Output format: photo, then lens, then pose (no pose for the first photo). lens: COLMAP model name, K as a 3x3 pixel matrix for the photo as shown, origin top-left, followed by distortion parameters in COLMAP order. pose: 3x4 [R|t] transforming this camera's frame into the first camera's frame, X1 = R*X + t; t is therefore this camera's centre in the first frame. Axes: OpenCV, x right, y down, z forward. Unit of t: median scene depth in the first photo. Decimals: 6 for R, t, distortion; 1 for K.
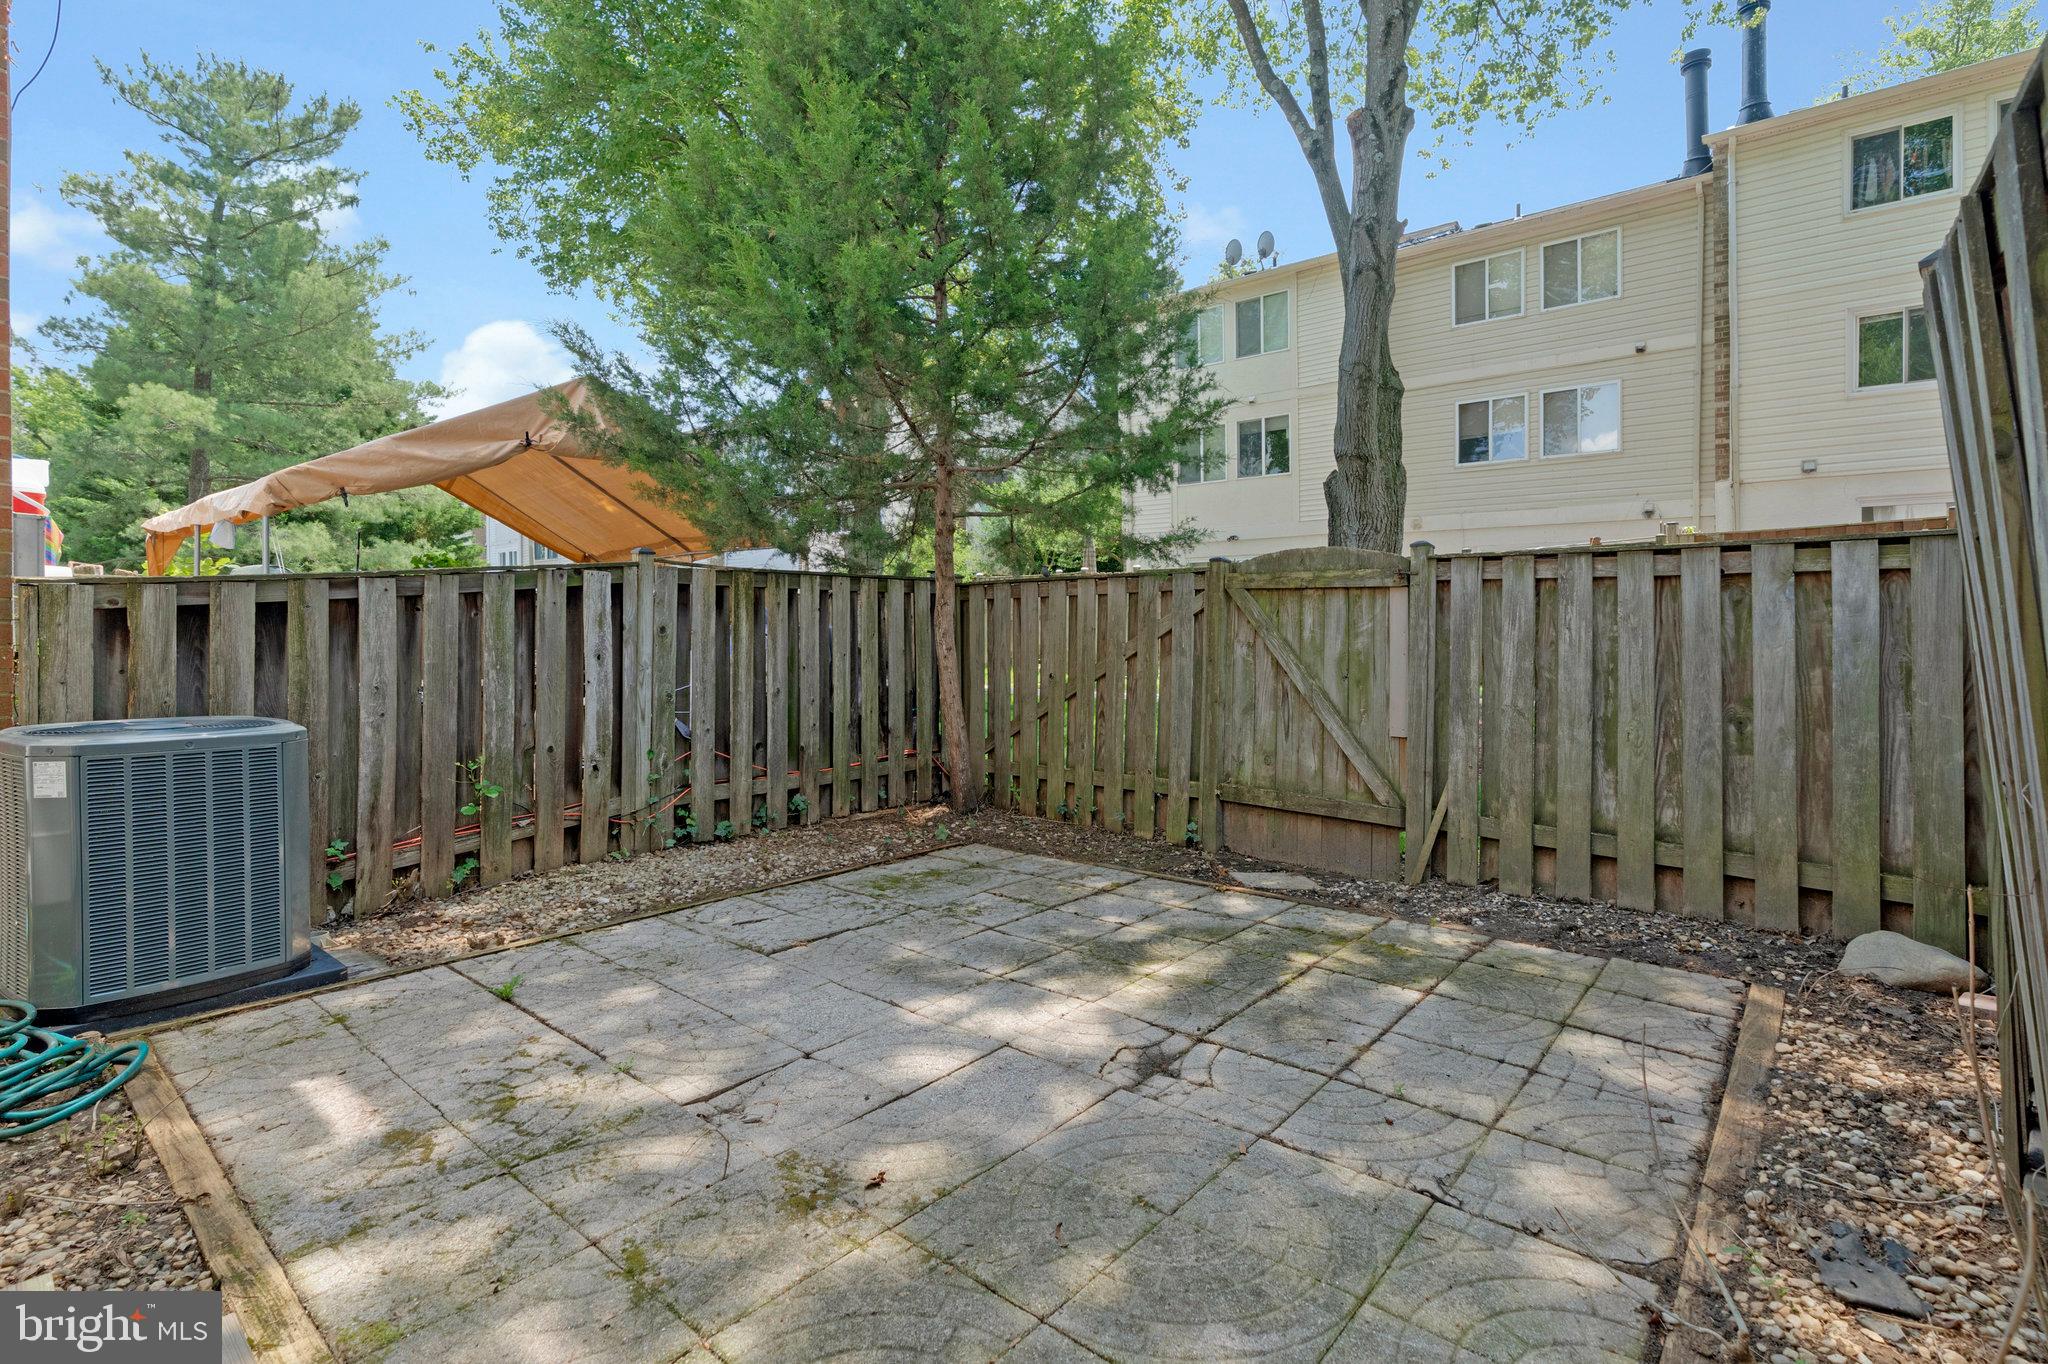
lens RADIAL K [[981.3, 0, 1025.5], [0, 981.3, 639.3], [0, 0, 1]] dist [0.002786, -0.000671]
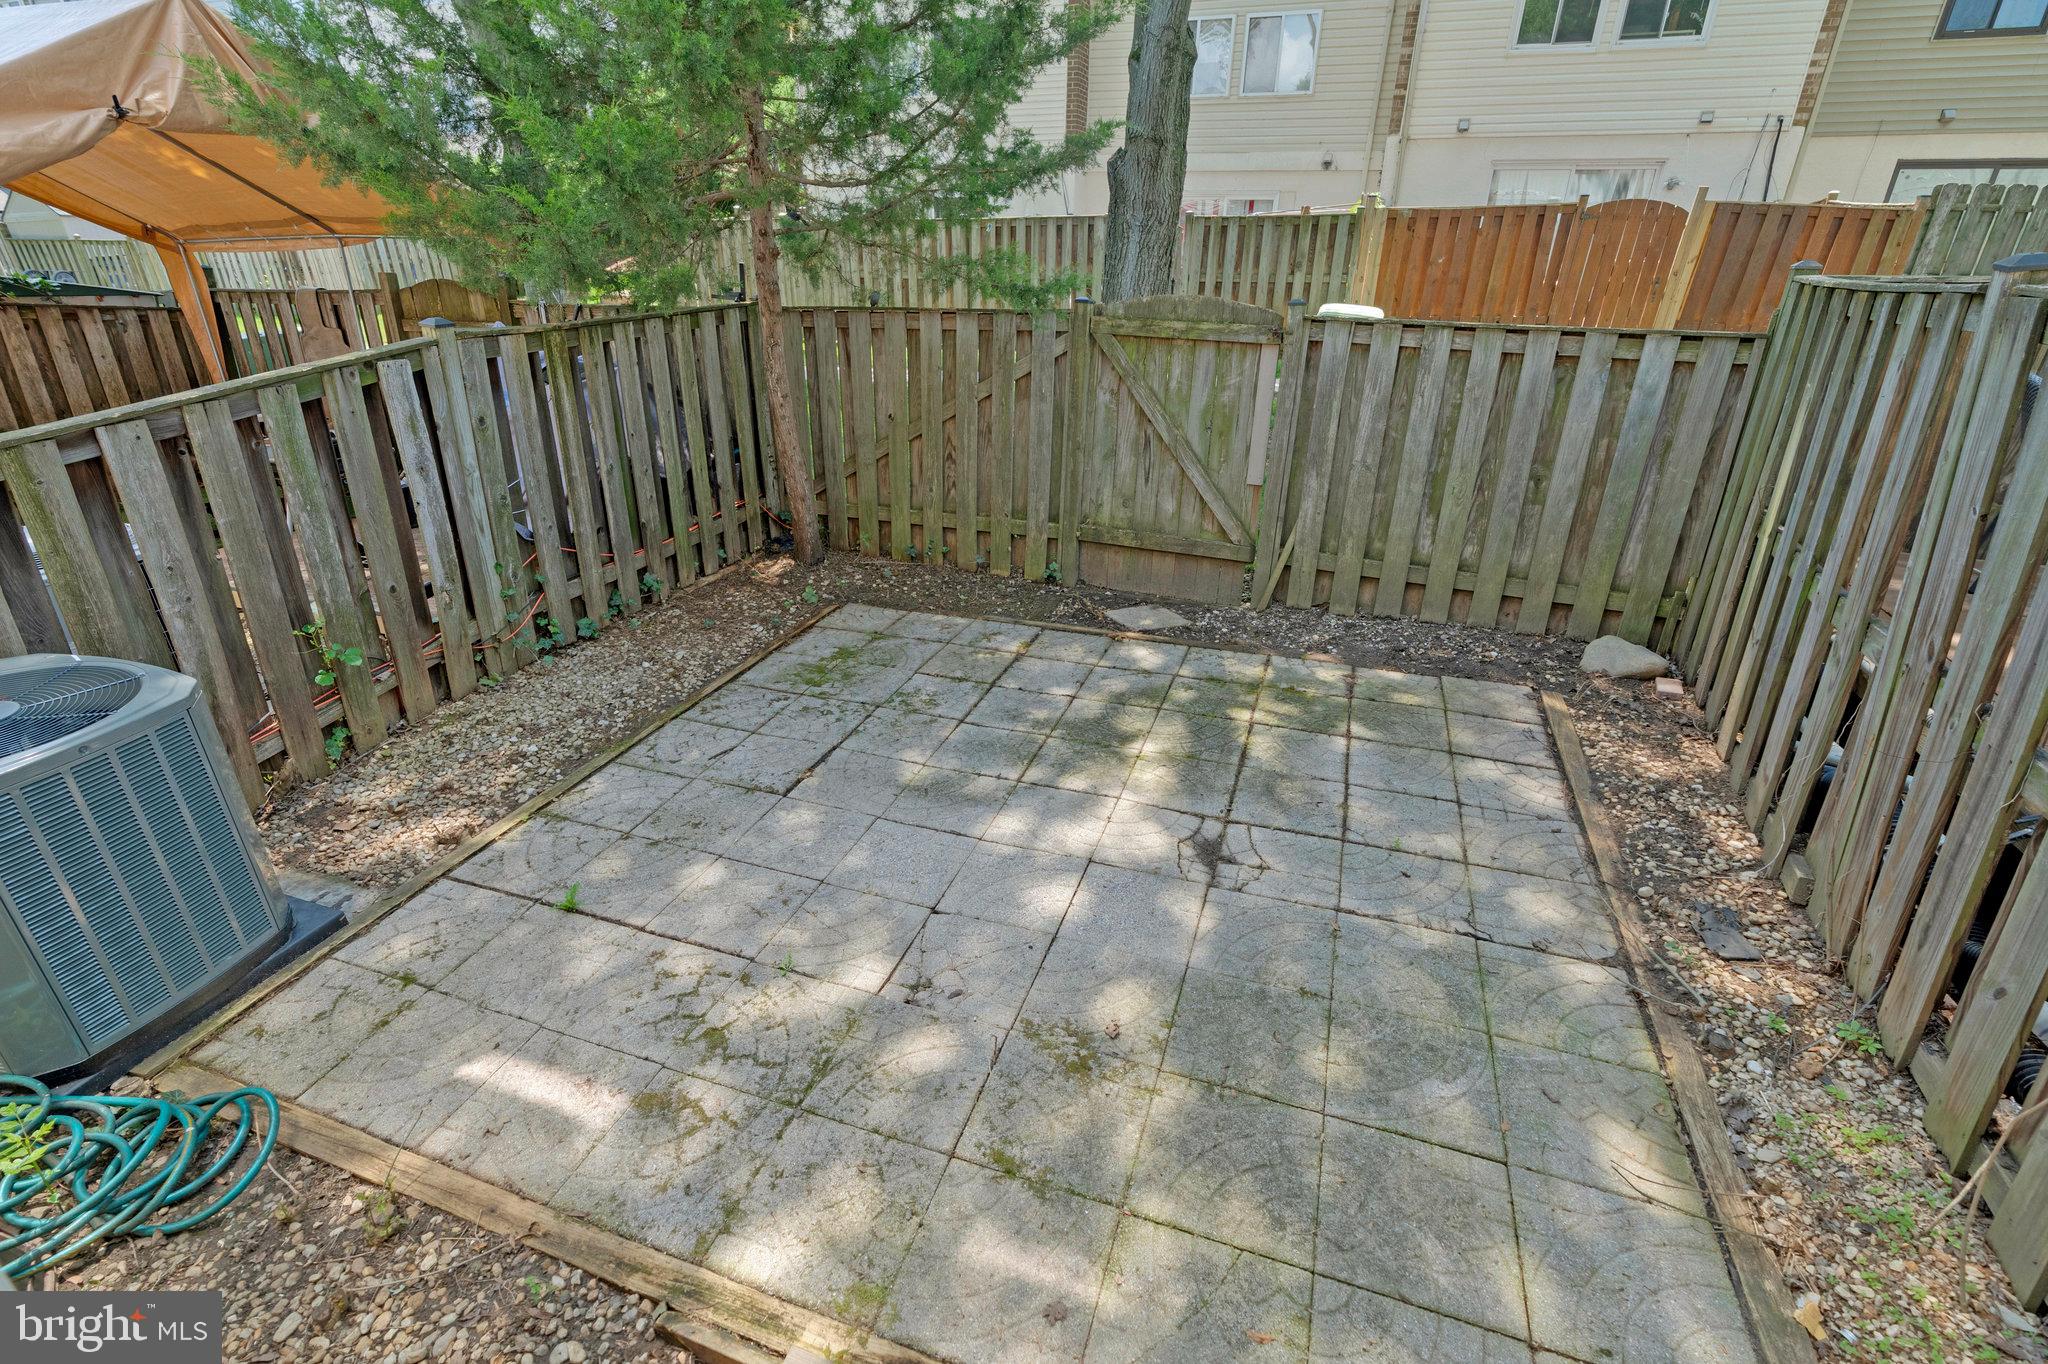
lens RADIAL K [[953.5, 0, 1024.0], [0, 953.5, 682.0], [0, 0, 1]] dist [0.007735, -0.000363]
pose [[0.931734, -0.153947, 0.328895, -0.268617], [0.001579, 0.907404, 0.420257, -0.160268], [-0.363138, -0.391048, 0.845702, 0.088399]]
